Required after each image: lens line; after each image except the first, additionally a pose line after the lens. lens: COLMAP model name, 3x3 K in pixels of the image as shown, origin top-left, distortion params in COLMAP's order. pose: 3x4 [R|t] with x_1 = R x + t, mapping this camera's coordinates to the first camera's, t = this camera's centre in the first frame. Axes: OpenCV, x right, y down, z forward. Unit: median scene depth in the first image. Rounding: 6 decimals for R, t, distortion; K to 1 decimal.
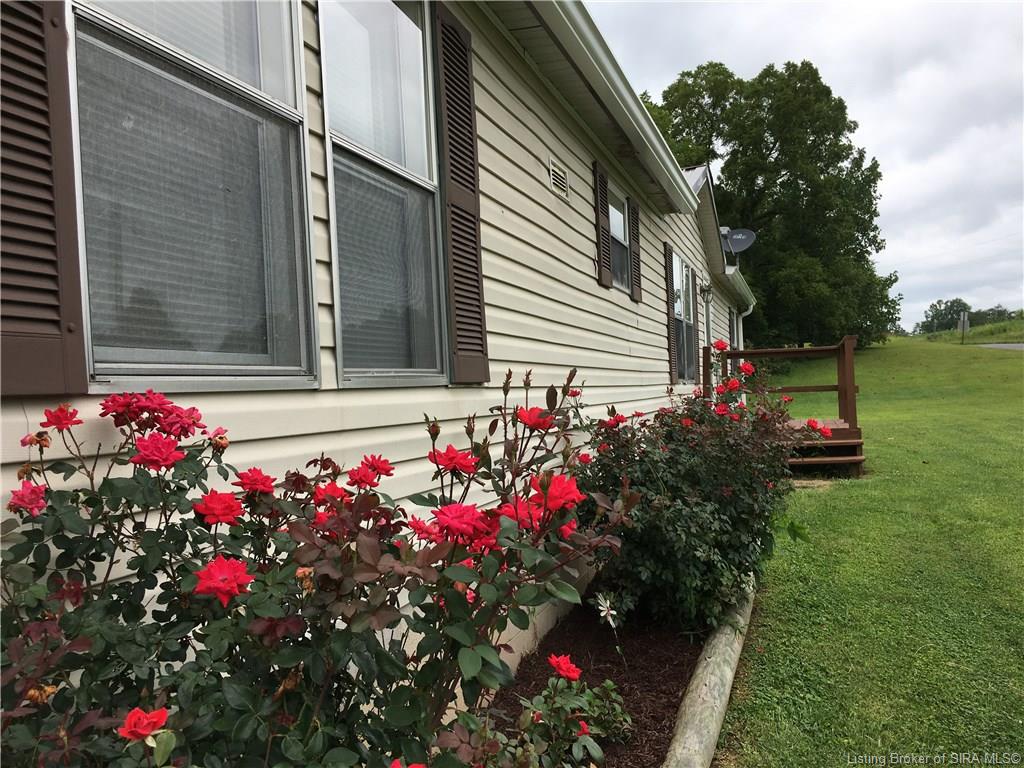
lens RADIAL K [[872.5, 0, 513.5], [0, 872.5, 382.6], [0, 0, 1]] dist [0.073306, -0.091623]
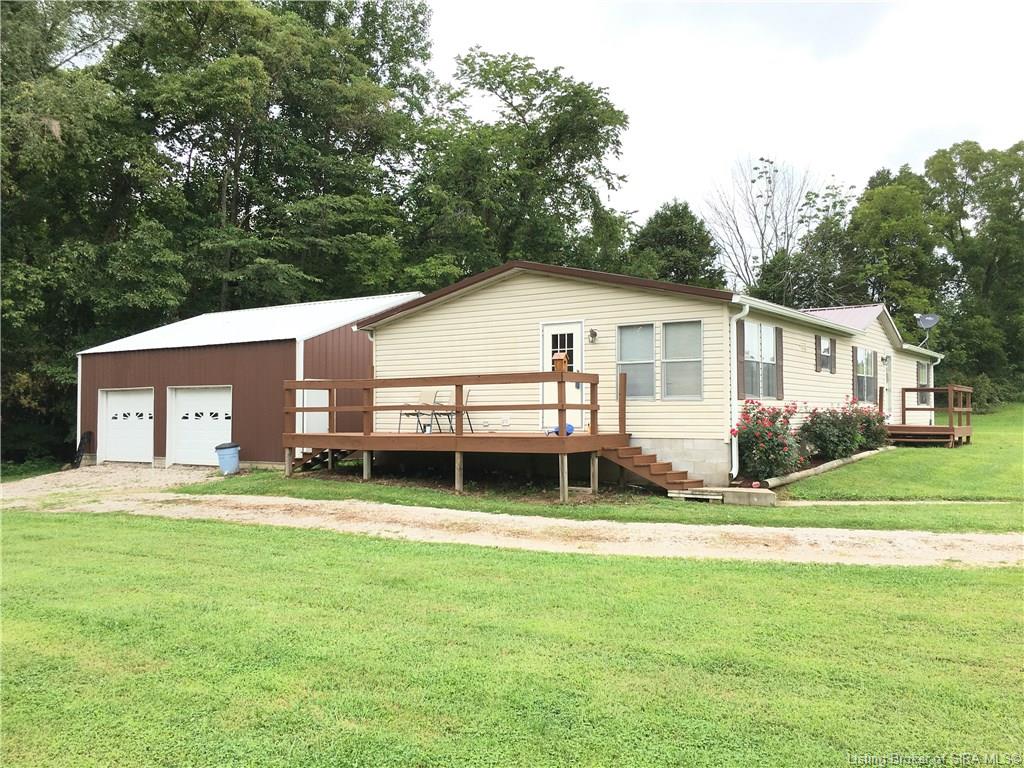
lens RADIAL K [[872.5, 0, 513.5], [0, 872.5, 382.6], [0, 0, 1]] dist [0.073306, -0.091623]
pose [[0.956189, 0.039429, -0.290082, -0.004739], [-0.042464, 0.999089, -0.004171, -0.000828], [0.289653, 0.016306, 0.956993, -0.362421]]
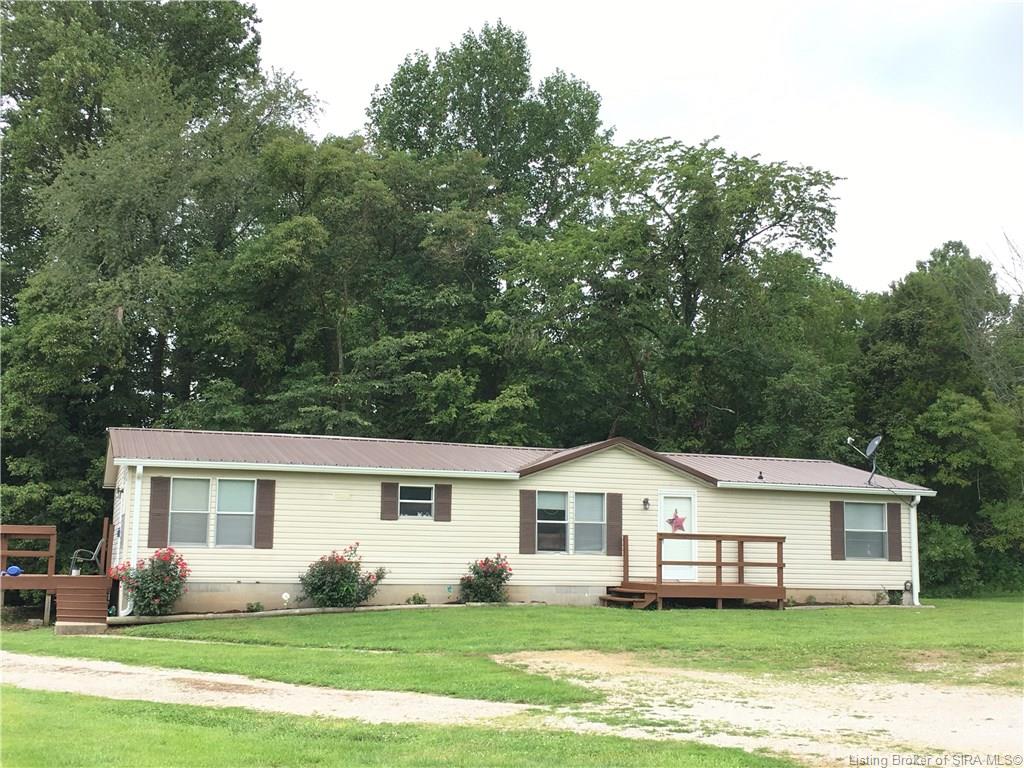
lens RADIAL K [[1248.7, 0, 512.0], [0, 1248.7, 384.0], [0, 0, 1]] dist [0.041232, 0.038438]
pose [[0.598556, -0.054369, -0.799234, 0.592545], [-0.032348, 0.995240, -0.091928, -0.028844], [0.800427, 0.080877, 0.593948, -0.203198]]
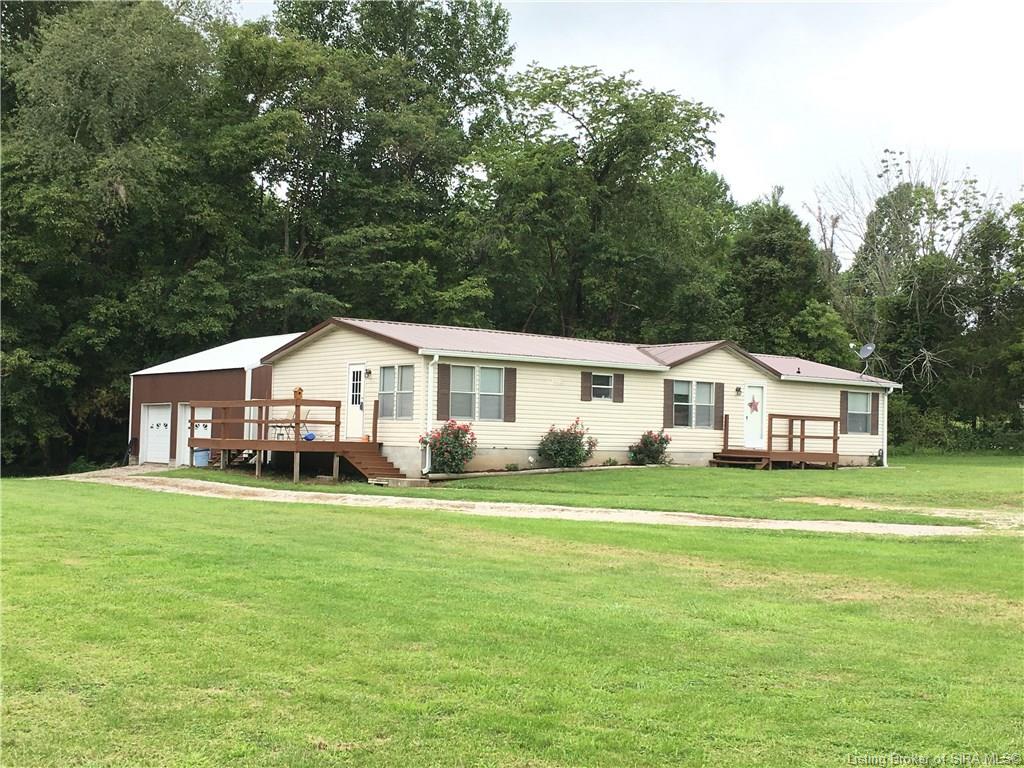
lens RADIAL K [[1248.7, 0, 512.0], [0, 1248.7, 384.0], [0, 0, 1]] dist [0.041232, 0.038438]
pose [[0.818571, 0.047959, -0.572400, 0.463488], [-0.057735, 0.998331, 0.001082, -0.025315], [0.571496, 0.032162, 0.819974, -0.584851]]
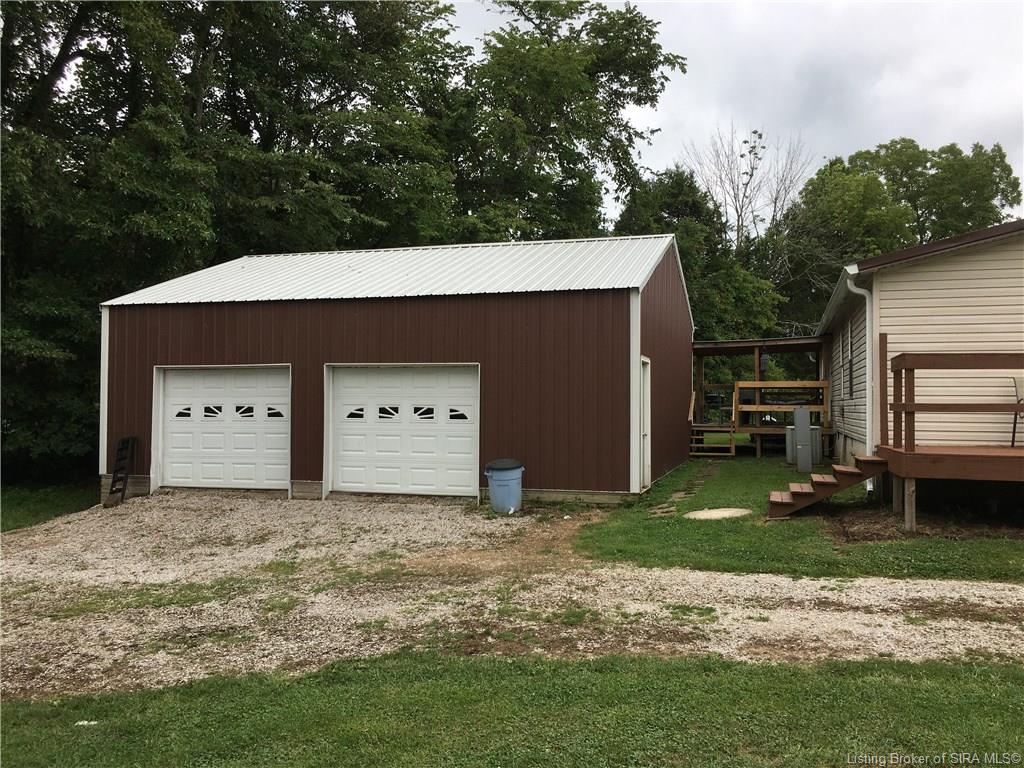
lens RADIAL K [[872.5, 0, 513.5], [0, 872.5, 382.6], [0, 0, 1]] dist [0.073306, -0.091623]
pose [[0.998067, 0.057035, 0.024691, -0.346683], [-0.056780, 0.998327, -0.010910, 0.016837], [-0.025272, 0.009487, 0.999636, -0.213266]]
